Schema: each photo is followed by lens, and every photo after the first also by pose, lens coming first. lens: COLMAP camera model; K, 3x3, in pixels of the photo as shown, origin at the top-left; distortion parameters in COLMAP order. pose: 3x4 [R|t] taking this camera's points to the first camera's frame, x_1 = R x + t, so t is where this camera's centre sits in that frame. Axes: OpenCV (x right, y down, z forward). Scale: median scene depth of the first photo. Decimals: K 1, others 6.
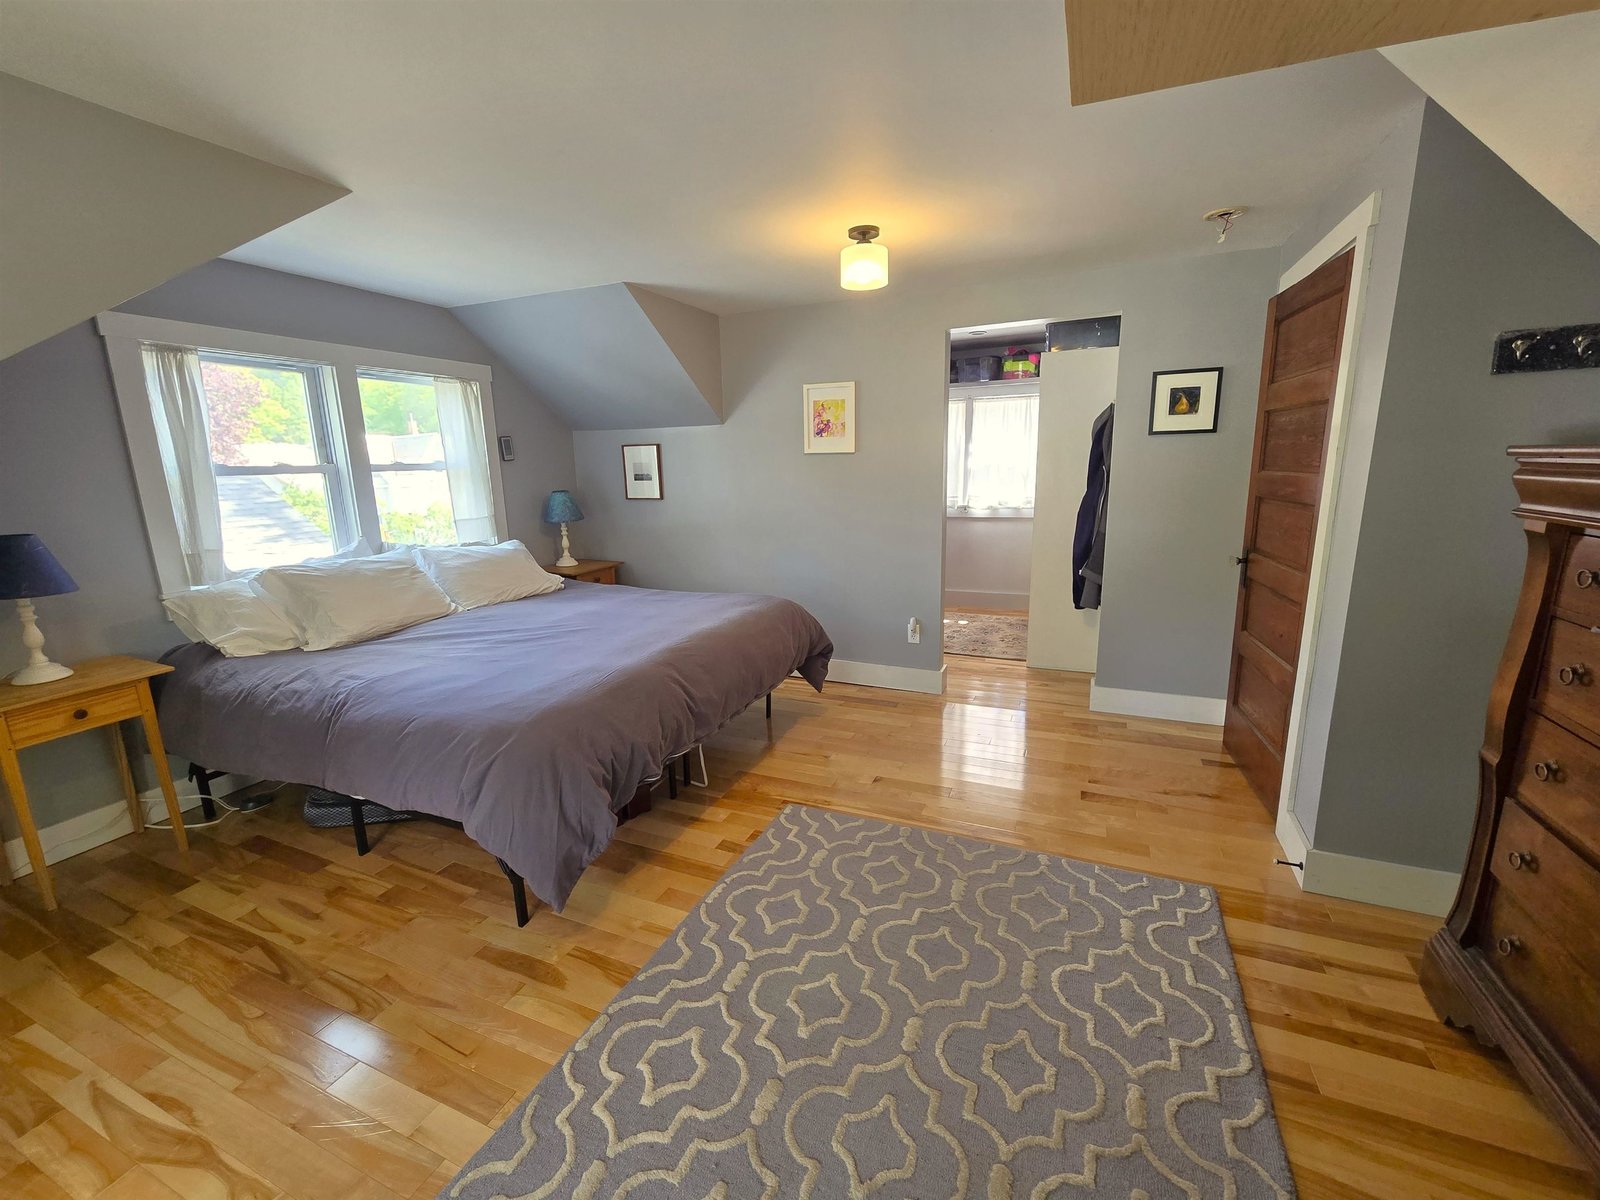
lens RADIAL K [[657.7, 0, 801.7], [0, 657.7, 600.1], [0, 0, 1]] dist [-0.004212, 0.002137]
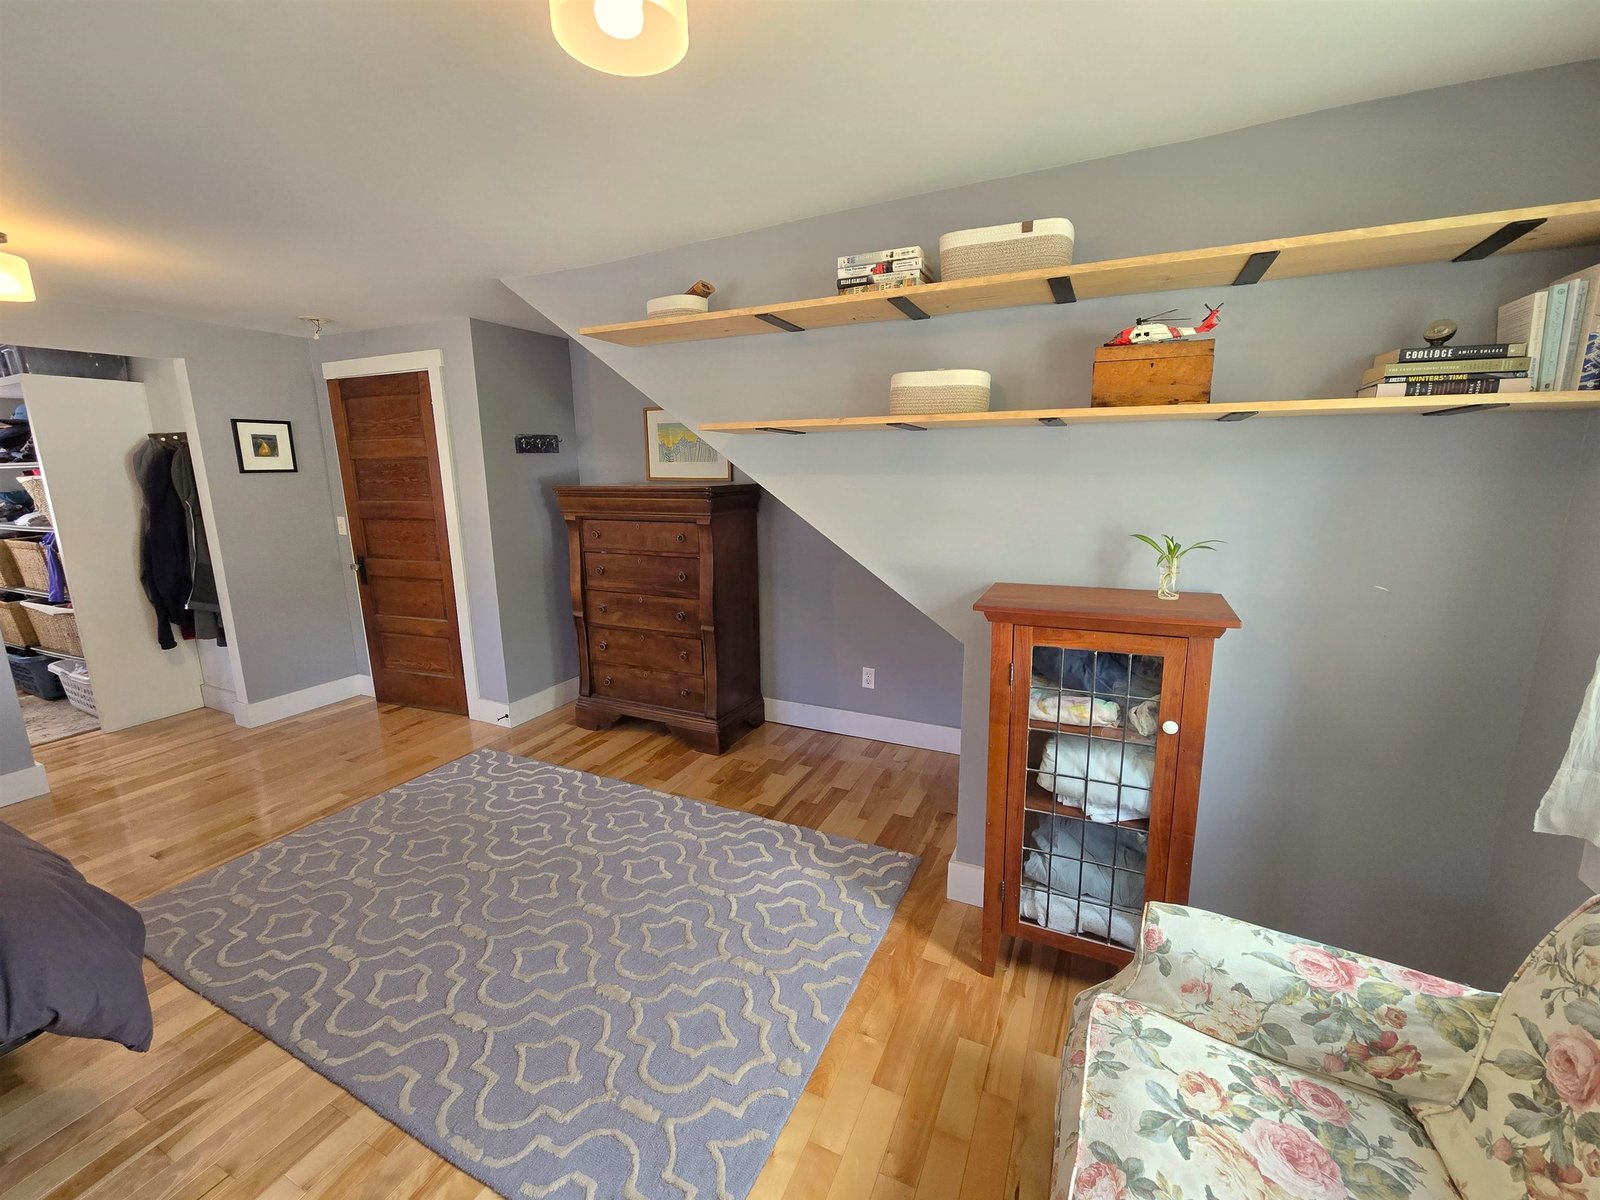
lens RADIAL K [[657.7, 0, 802.2], [0, 657.7, 599.3], [0, 0, 1]] dist [-0.004212, 0.002137]
pose [[0.033965, -0.177029, 0.983619, -0.794007], [0.219117, 0.961561, 0.165492, -0.019657], [-0.975107, 0.209907, 0.071449, 0.013026]]
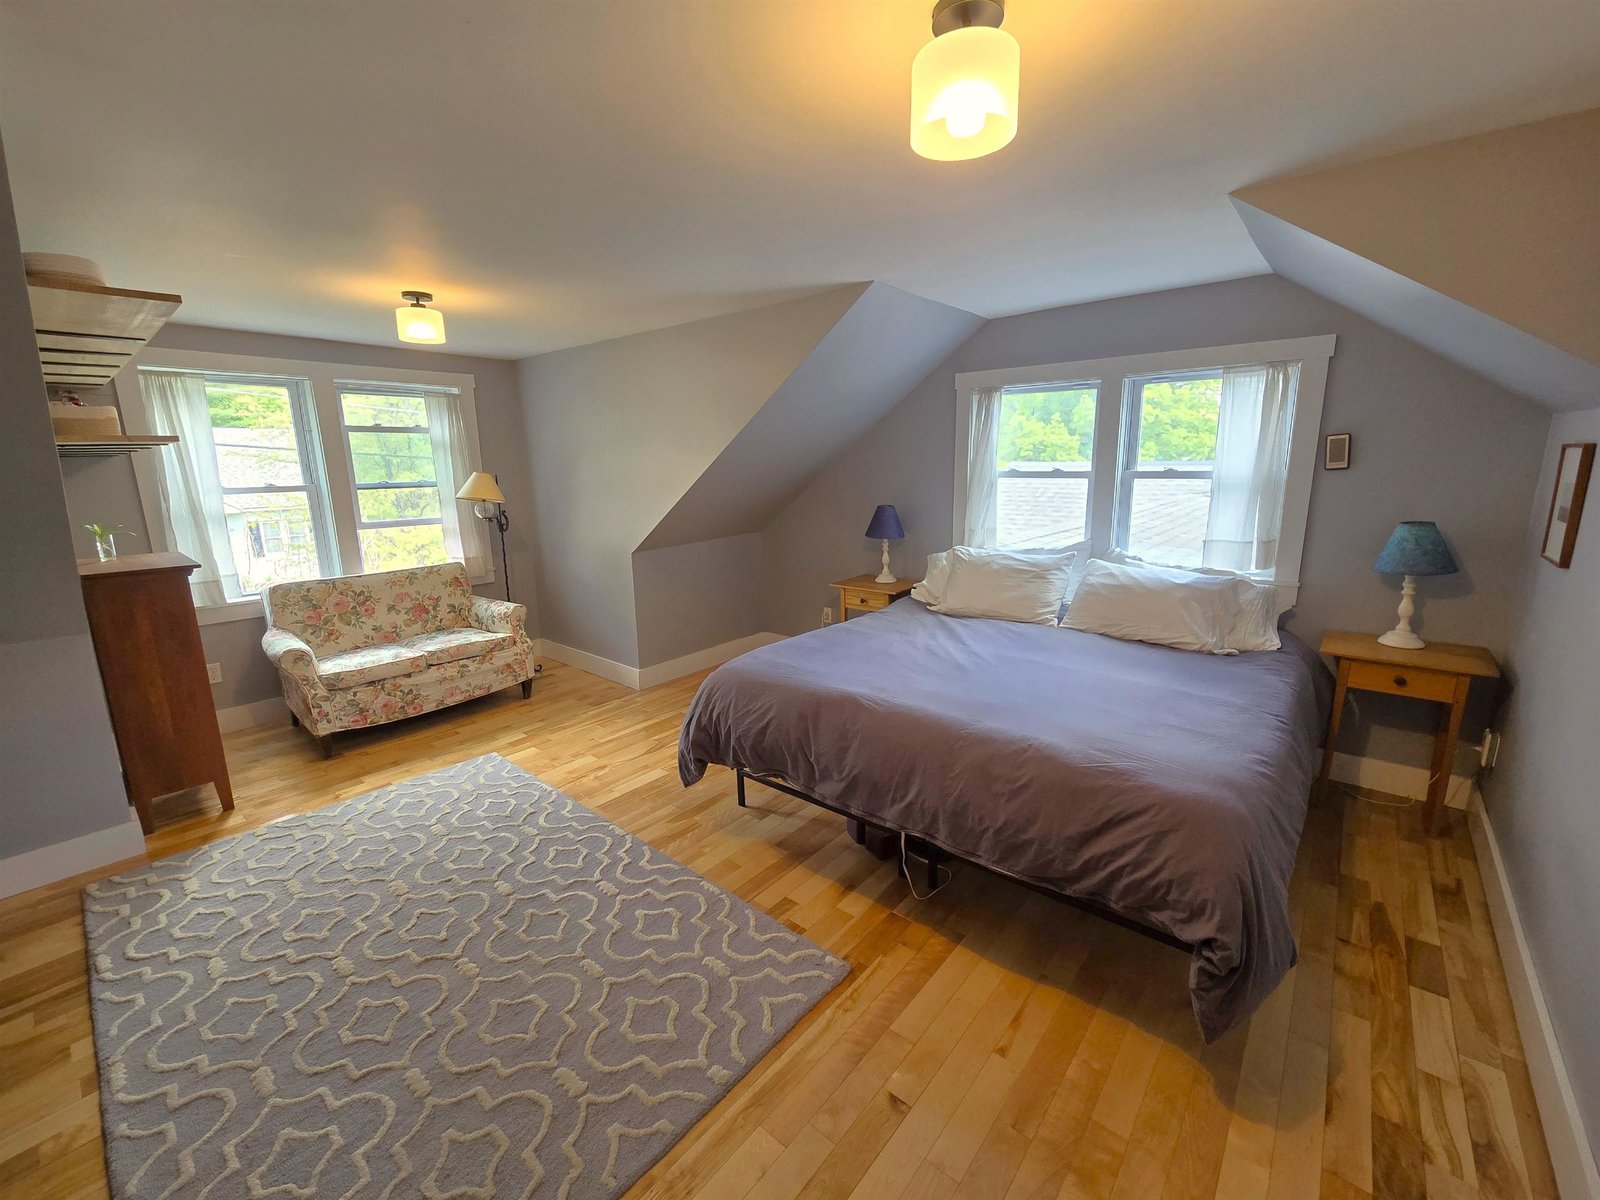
lens RADIAL K [[657.7, 0, 804.6], [0, 657.7, 596.5], [0, 0, 1]] dist [-0.004212, 0.002137]
pose [[-0.287637, 0.223036, -0.931408, 0.647492], [-0.178270, 0.943042, 0.280875, -0.305627], [0.941002, 0.246832, -0.231493, 1.127716]]
